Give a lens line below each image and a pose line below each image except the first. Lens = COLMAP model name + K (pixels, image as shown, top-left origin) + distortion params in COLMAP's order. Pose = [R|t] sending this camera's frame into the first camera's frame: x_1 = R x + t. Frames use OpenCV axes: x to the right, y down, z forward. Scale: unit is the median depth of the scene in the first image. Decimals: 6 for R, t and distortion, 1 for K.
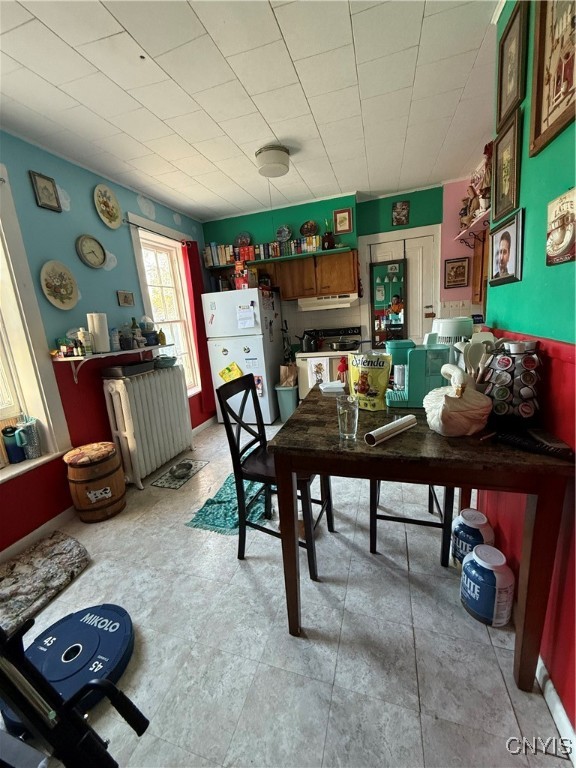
lens RADIAL K [[307.3, 0, 285.3], [0, 307.3, 382.4], [0, 0, 1]] dist [-0.001488, -0.000073]
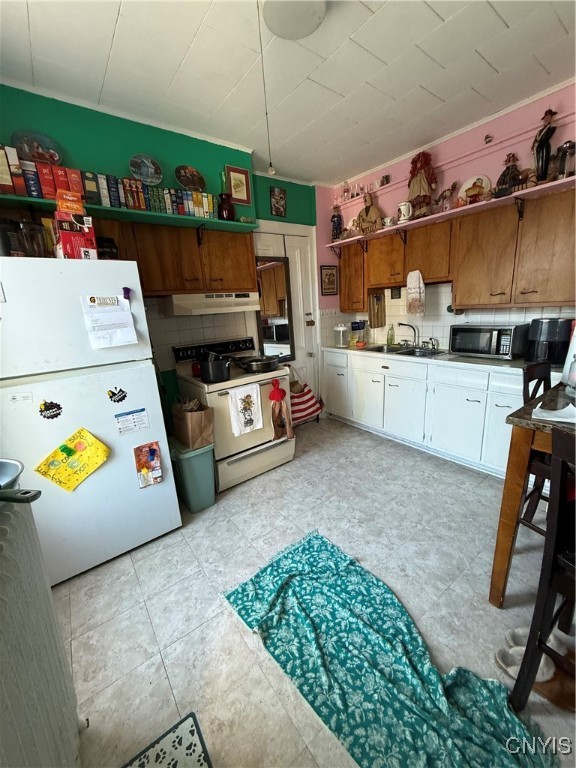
lens RADIAL K [[307.3, 0, 287.7], [0, 307.3, 381.9], [0, 0, 1]] dist [-0.001488, -0.000073]
pose [[0.582618, -0.144175, 0.799856, -0.345835], [0.196960, 0.979851, 0.033153, -0.092540], [-0.788520, 0.138225, 0.599275, 0.540726]]
